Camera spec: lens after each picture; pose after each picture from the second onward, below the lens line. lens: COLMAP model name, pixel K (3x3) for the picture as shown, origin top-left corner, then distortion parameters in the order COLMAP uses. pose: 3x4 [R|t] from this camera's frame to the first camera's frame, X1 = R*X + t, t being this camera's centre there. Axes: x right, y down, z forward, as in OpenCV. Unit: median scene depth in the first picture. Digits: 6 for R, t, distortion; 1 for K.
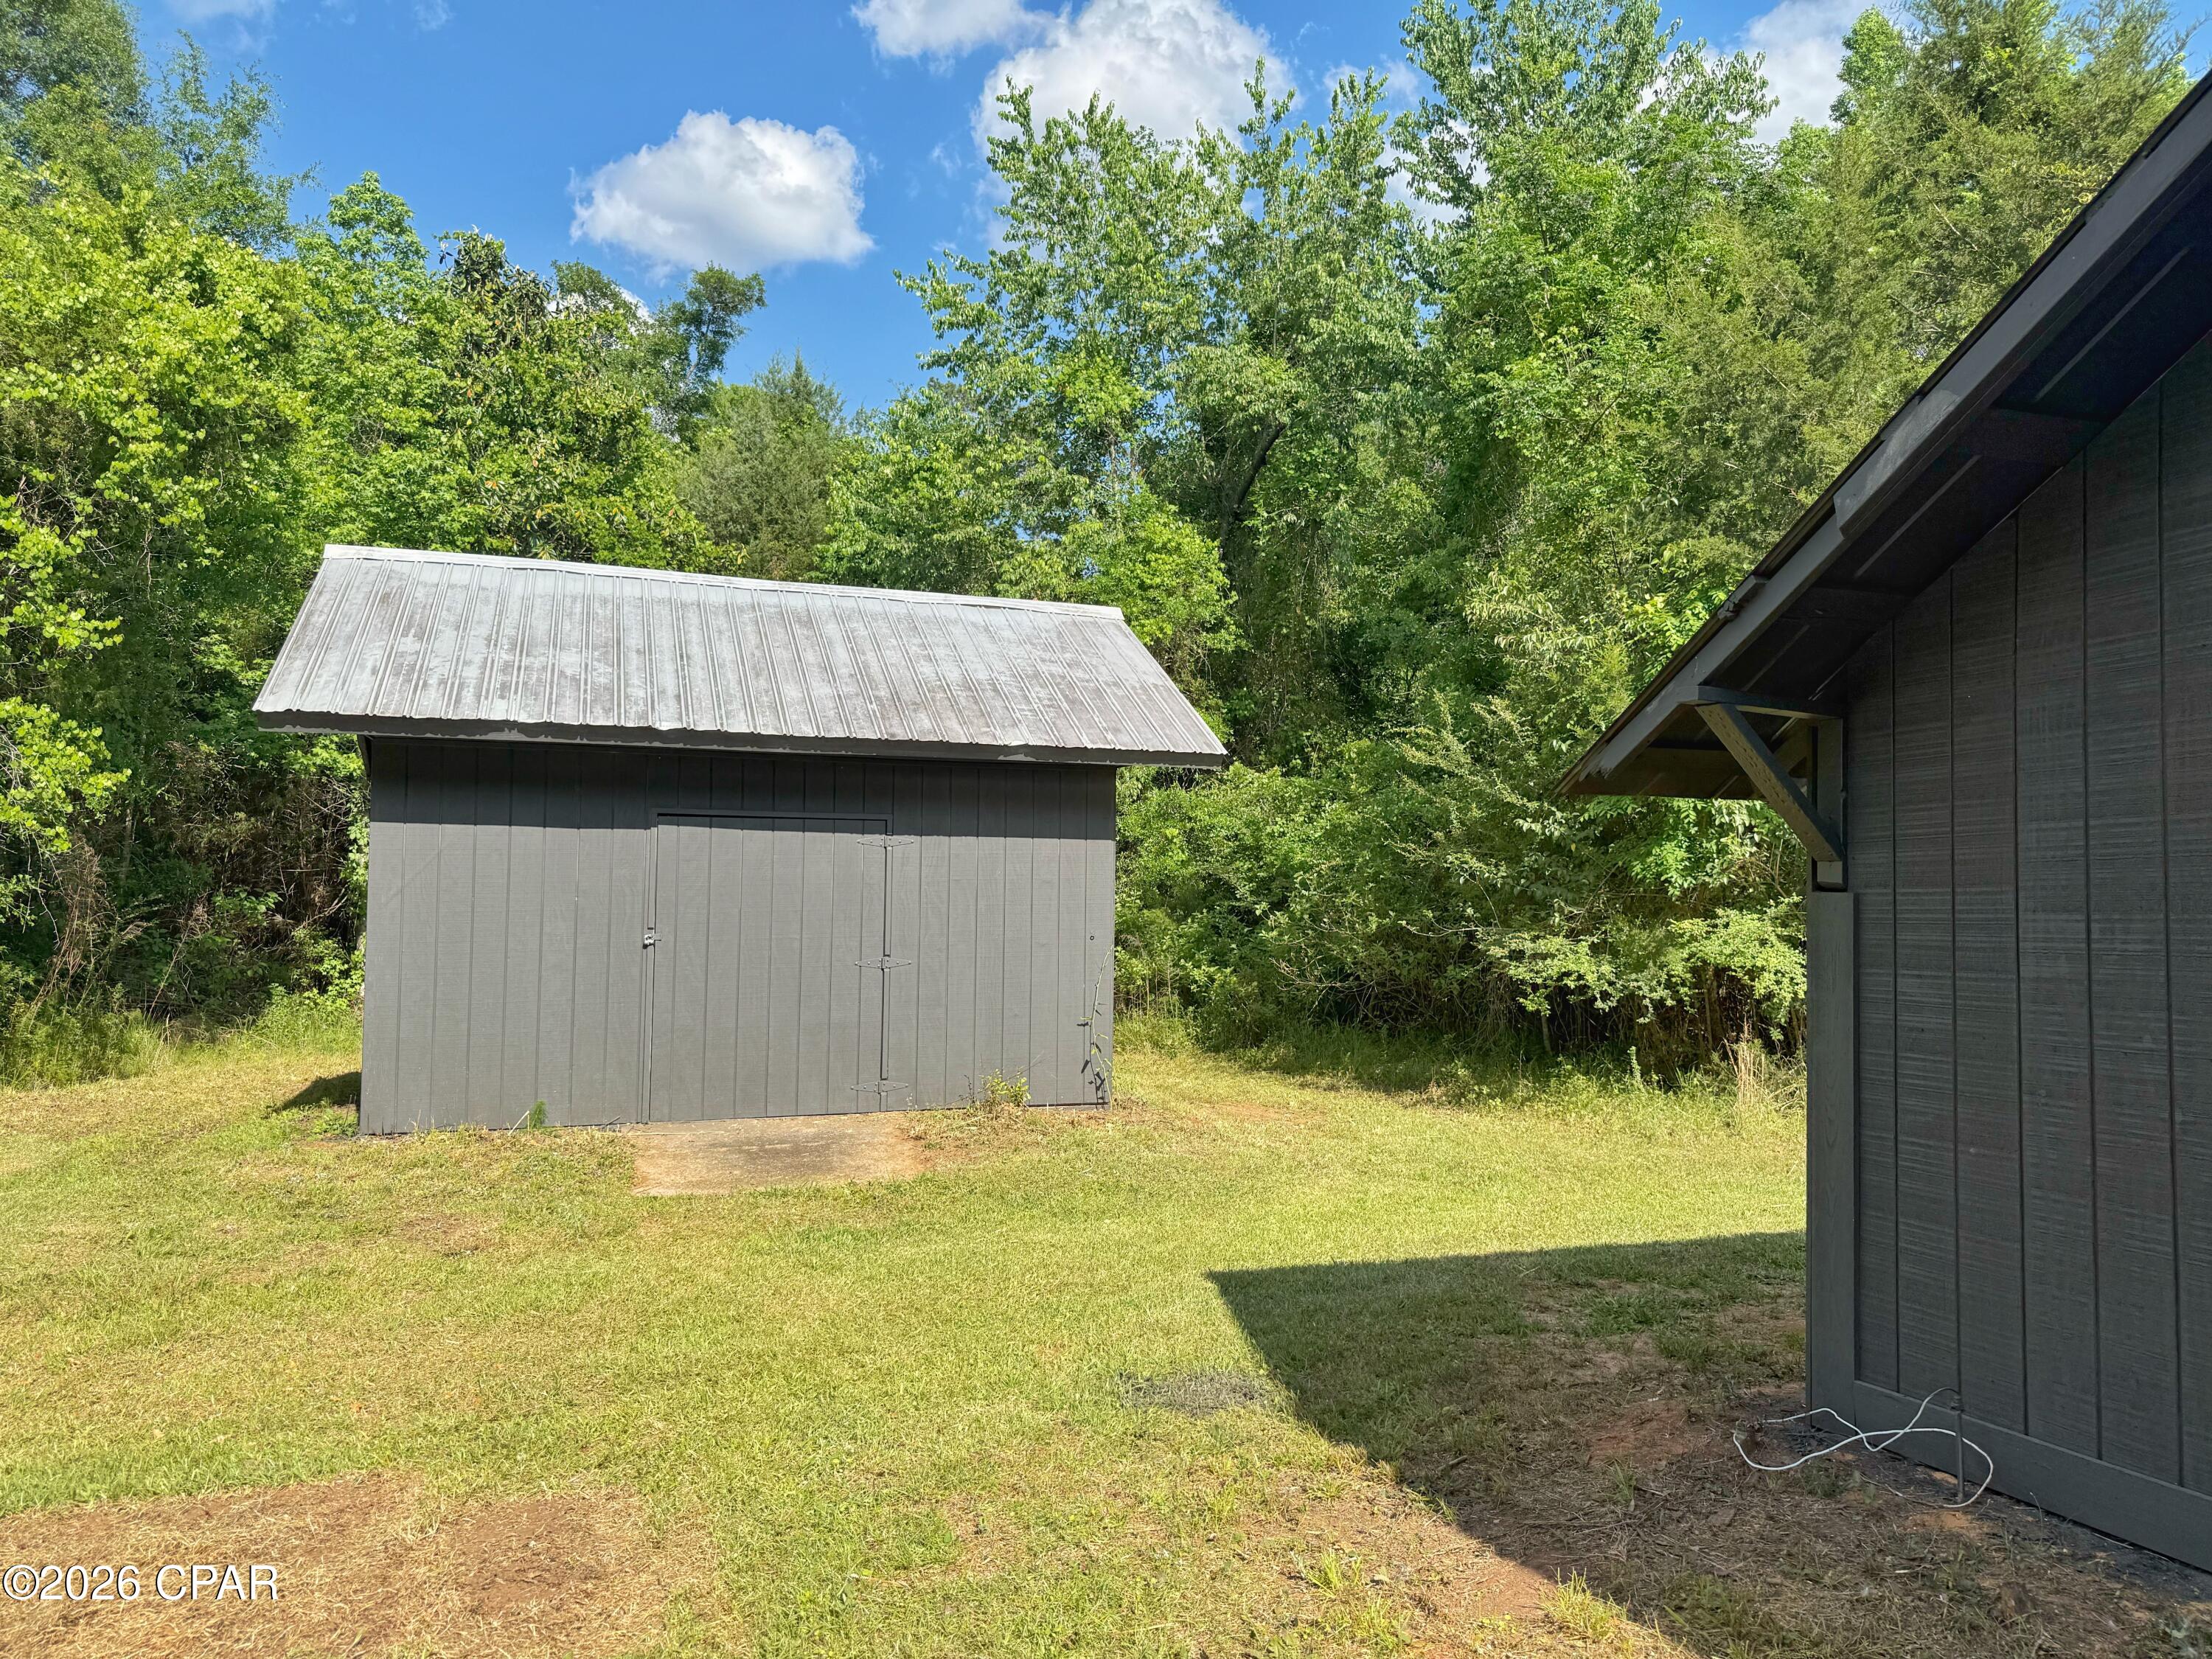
lens RADIAL K [[1515.3, 0, 1106.0], [0, 1515.3, 829.5], [0, 0, 1]] dist [0.005845, -0.001860]
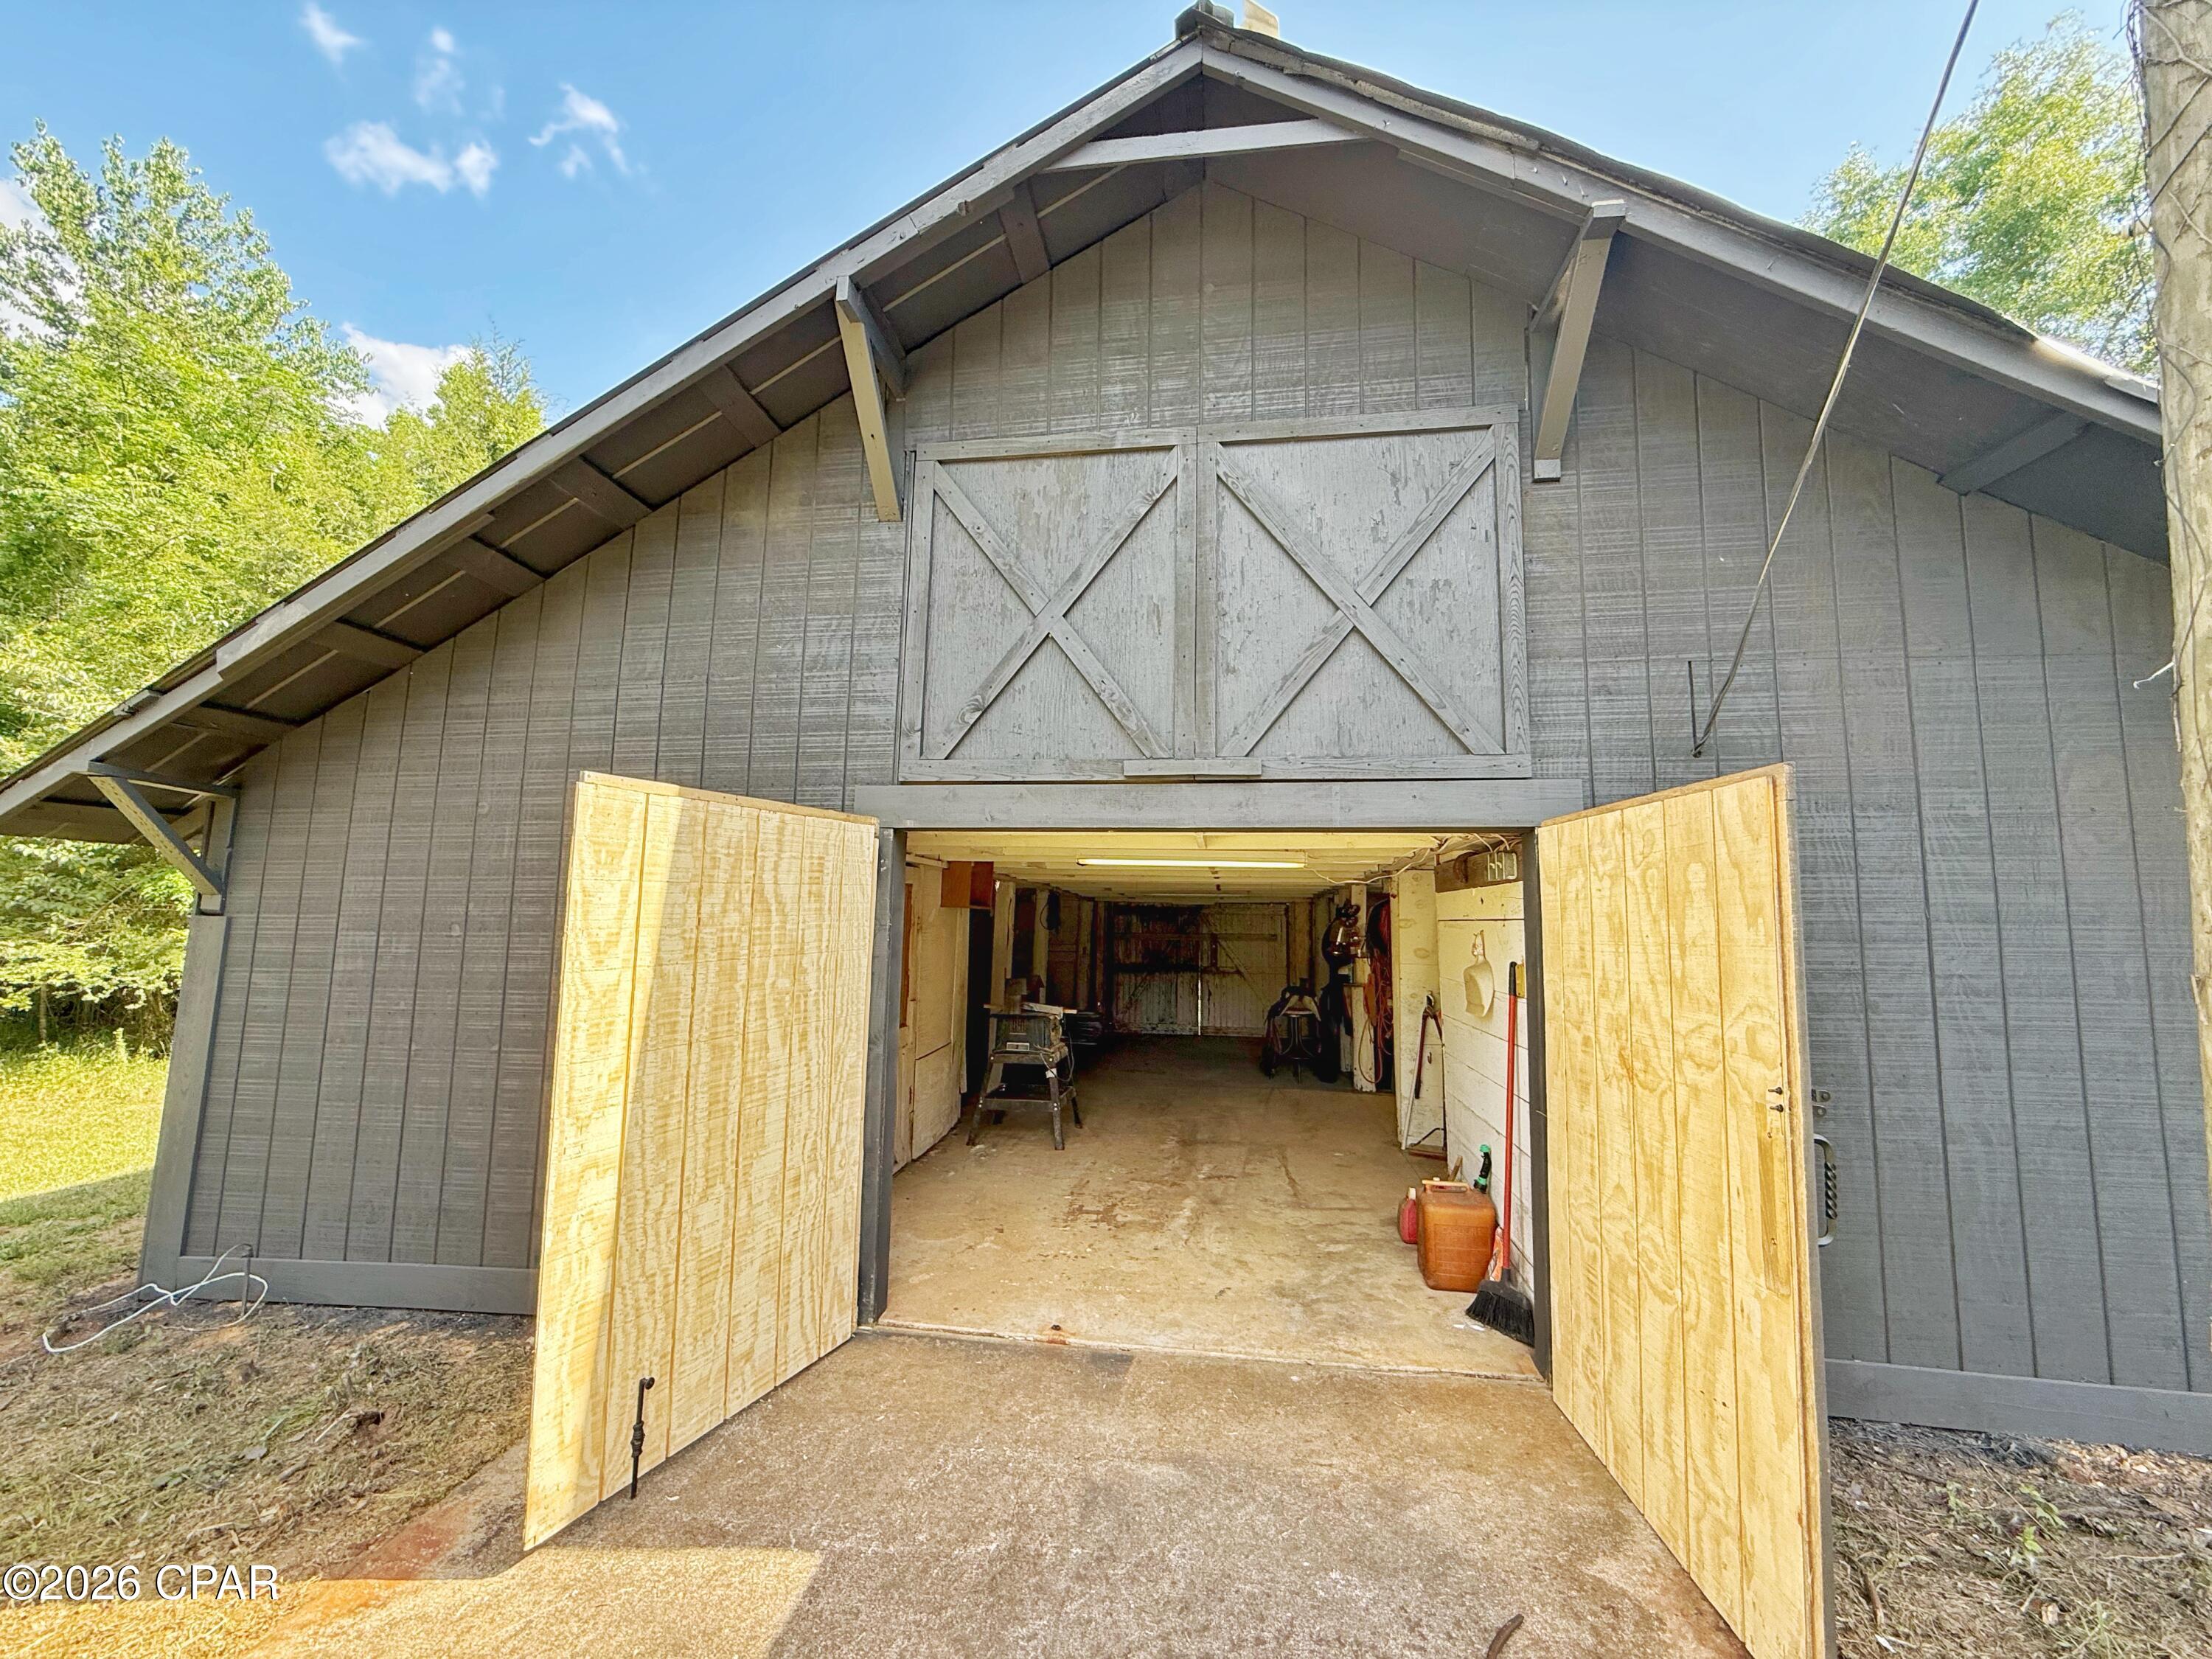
lens RADIAL K [[880.7, 0, 1106.0], [0, 880.7, 829.5], [0, 0, 1]] dist [-0.001574, 0.003384]
pose [[0.477712, 0.092105, 0.873675, 0.076387], [-0.053503, 0.995693, -0.075714, -0.012730], [-0.876886, -0.010575, 0.480583, -0.089275]]
